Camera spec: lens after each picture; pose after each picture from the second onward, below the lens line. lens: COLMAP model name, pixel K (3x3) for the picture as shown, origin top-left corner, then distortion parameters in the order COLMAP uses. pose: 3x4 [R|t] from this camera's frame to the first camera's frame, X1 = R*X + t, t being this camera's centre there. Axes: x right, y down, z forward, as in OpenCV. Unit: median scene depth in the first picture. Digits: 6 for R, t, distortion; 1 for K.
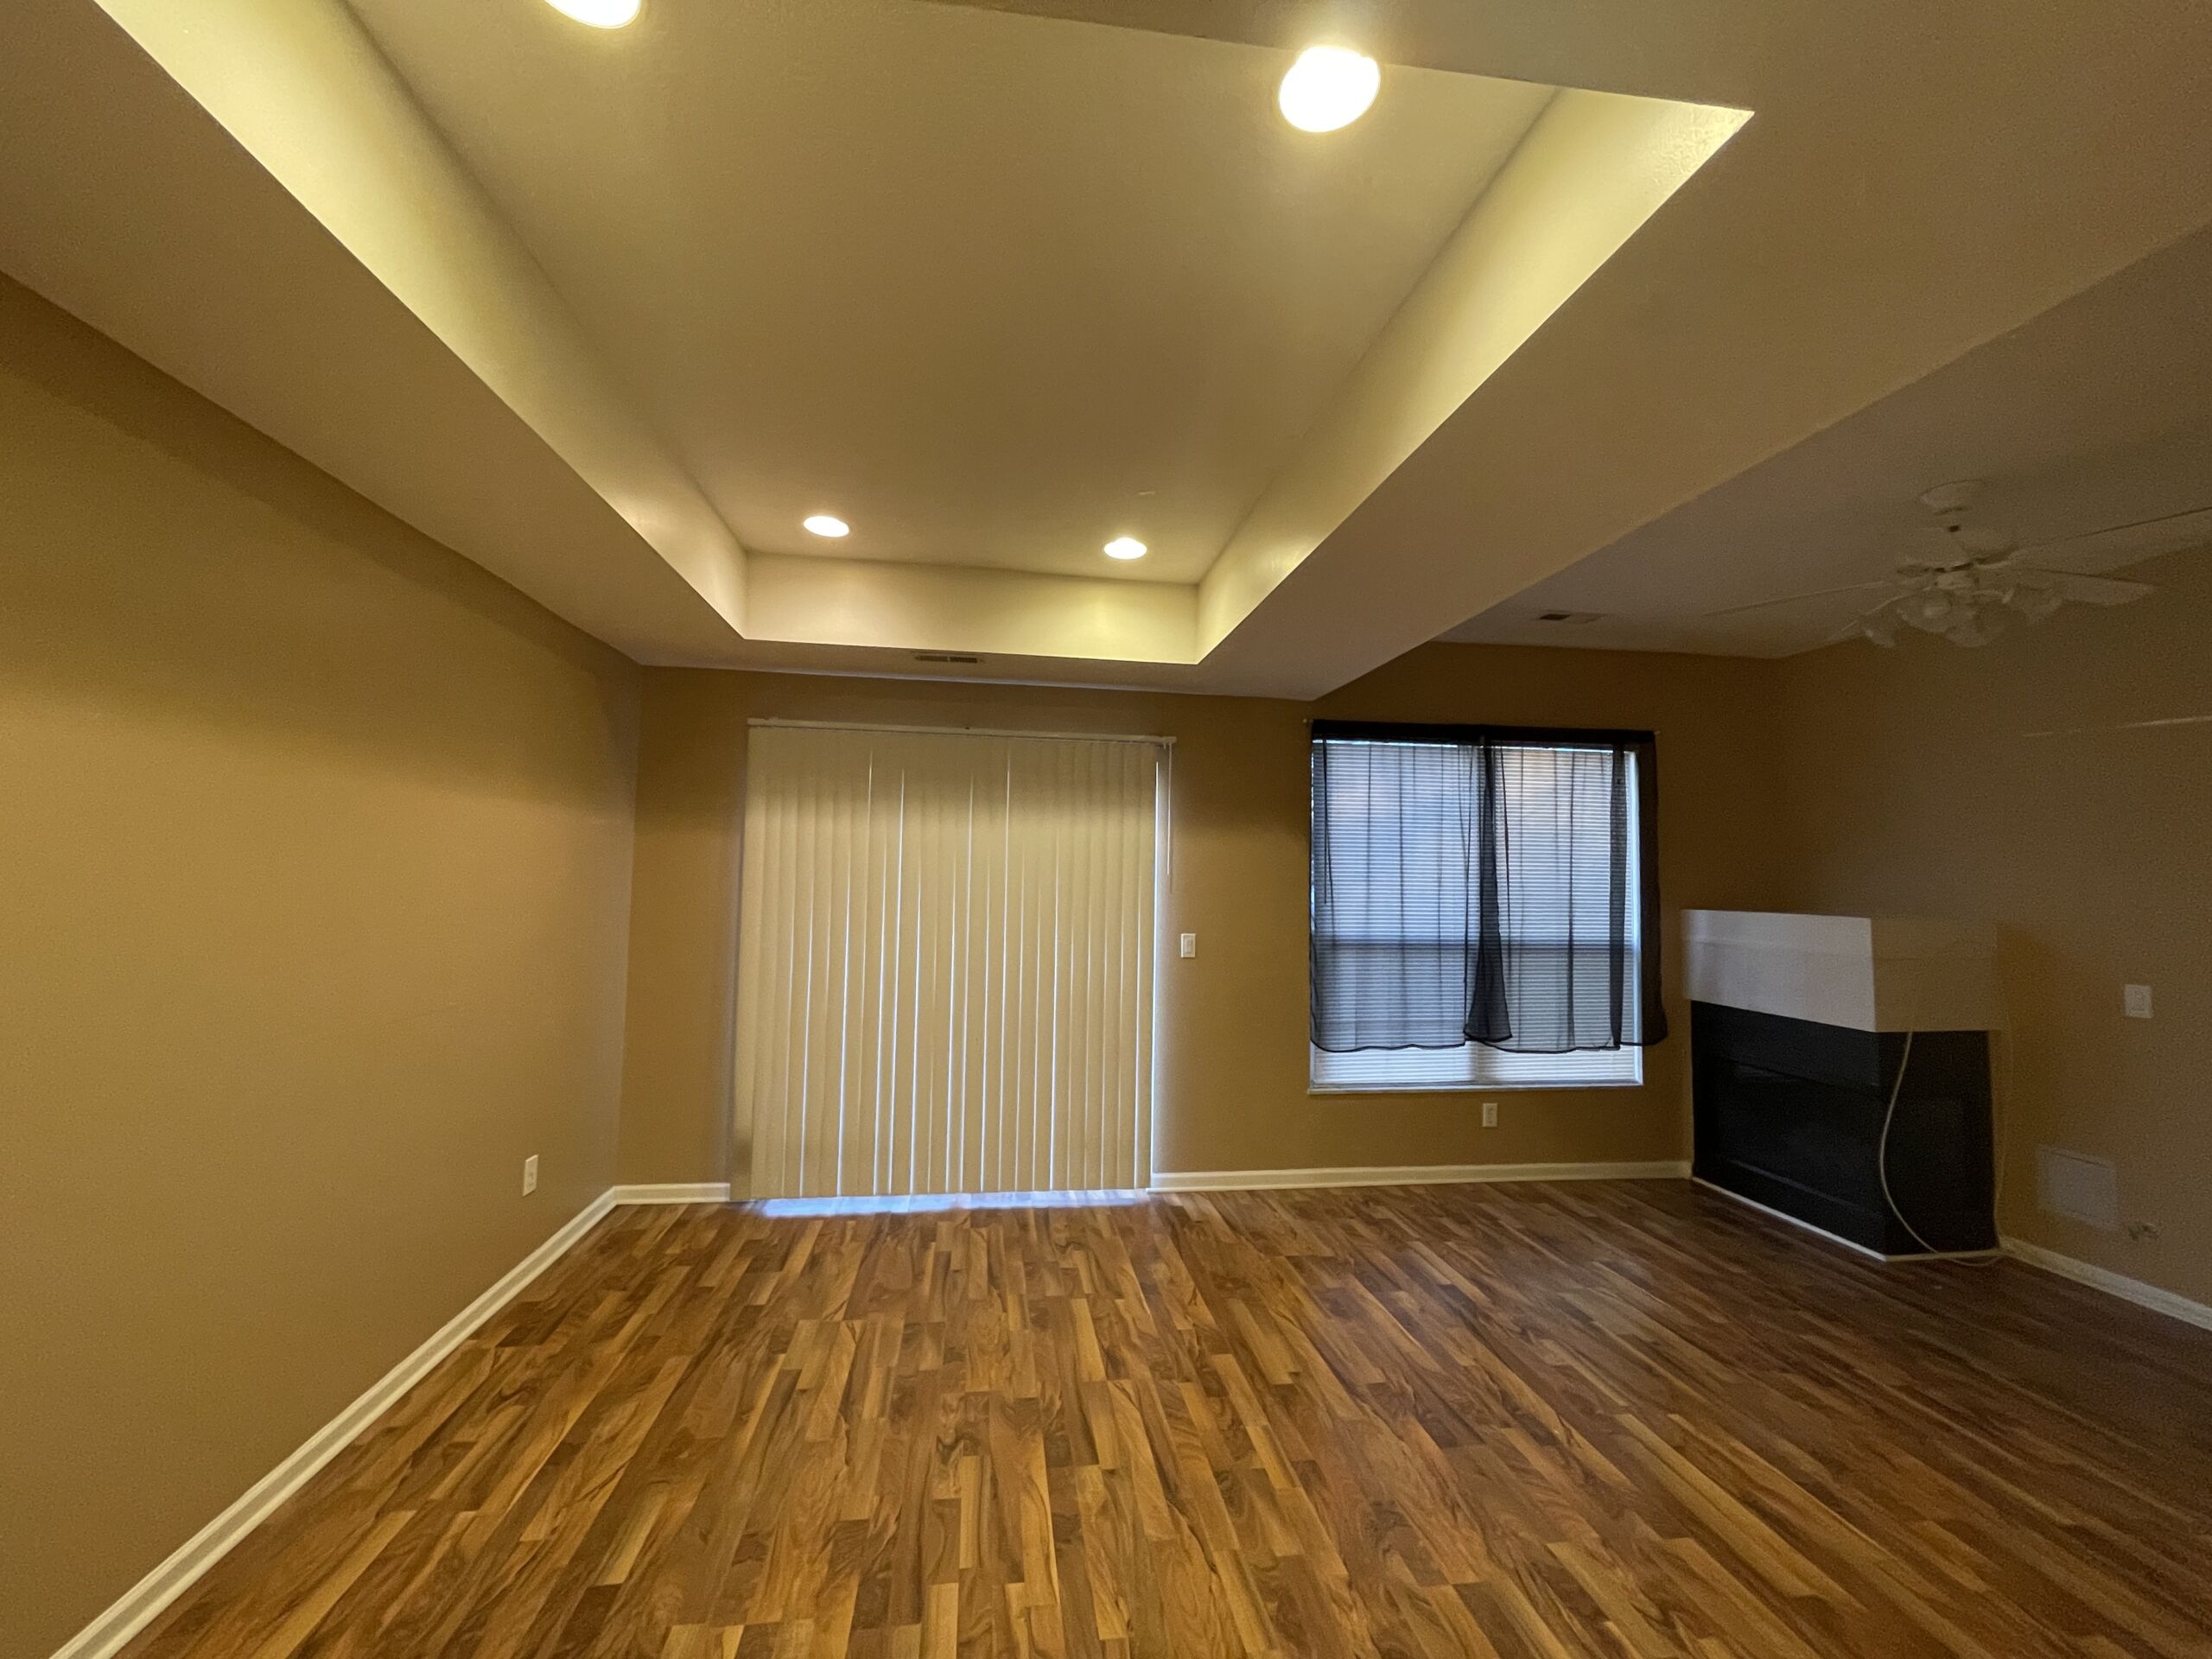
lens RADIAL K [[890.1, 0, 1104.4], [0, 890.1, 829.3], [0, 0, 1]] dist [-0.001879, 0.000080]
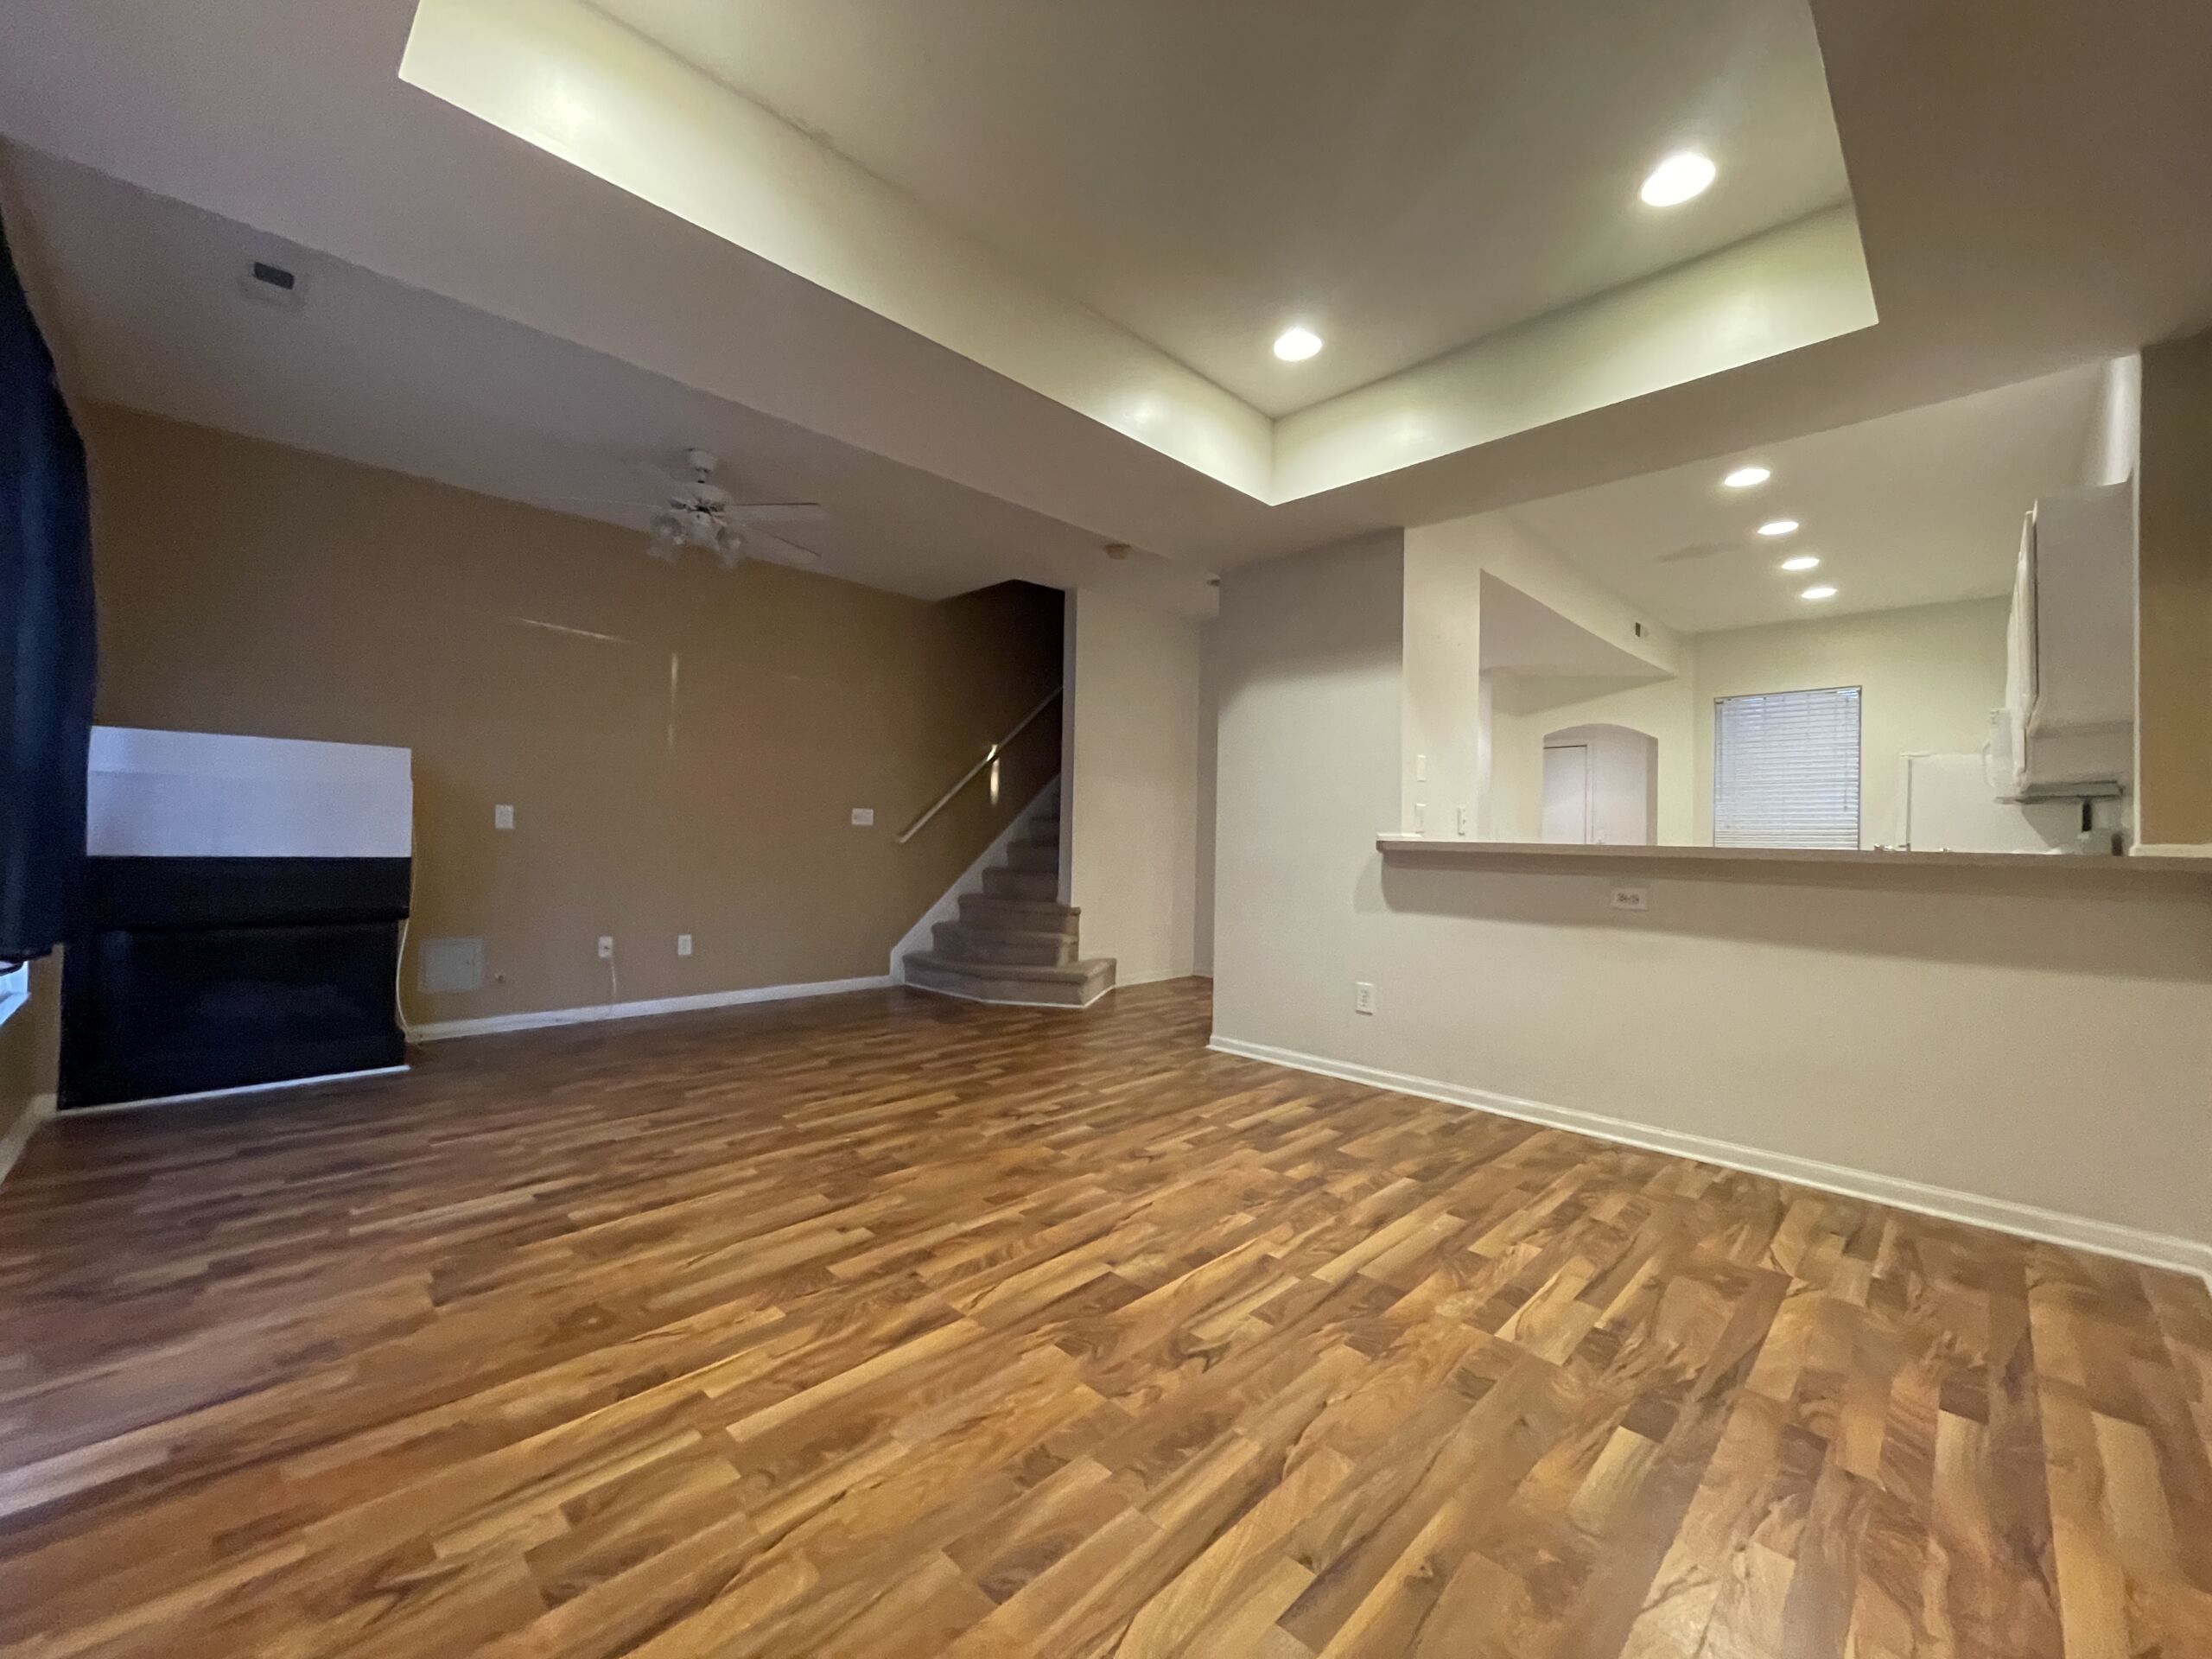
lens RADIAL K [[890.1, 0, 1102.9], [0, 890.1, 830.5], [0, 0, 1]] dist [-0.001879, 0.000080]
pose [[-0.607743, -0.023628, 0.793783, -0.689758], [-0.076485, 0.996652, -0.028892, 0.248240], [-0.790442, -0.078271, -0.607515, 1.494976]]
